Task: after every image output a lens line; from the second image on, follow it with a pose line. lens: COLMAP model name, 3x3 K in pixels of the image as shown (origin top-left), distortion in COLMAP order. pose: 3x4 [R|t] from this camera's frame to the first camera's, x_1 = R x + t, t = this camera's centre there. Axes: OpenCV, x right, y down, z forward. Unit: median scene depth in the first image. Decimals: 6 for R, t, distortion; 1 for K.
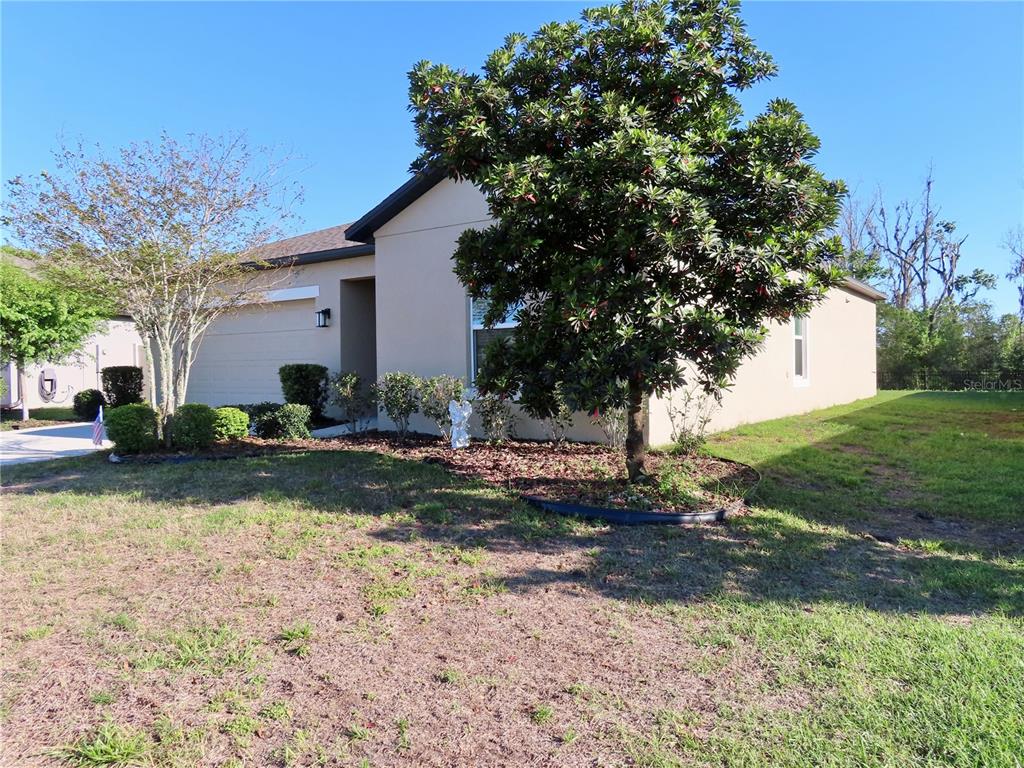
lens RADIAL K [[745.8, 0, 513.8], [0, 745.8, 383.9], [0, 0, 1]] dist [0.012207, 0.015845]
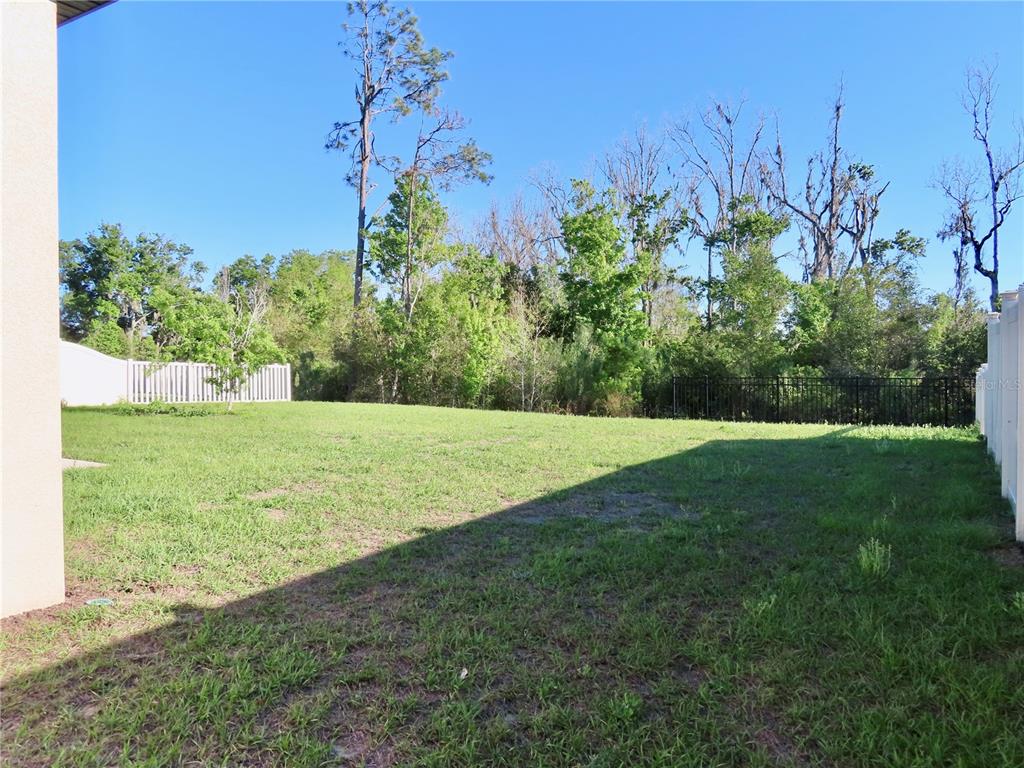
lens RADIAL K [[745.8, 0, 510.3], [0, 745.8, 382.6], [0, 0, 1]] dist [0.012207, 0.015845]
pose [[0.998297, 0.005396, 0.058079, 0.190686], [-0.006253, 0.999874, 0.014599, -0.010876], [-0.057993, -0.014938, 0.998205, 0.283206]]
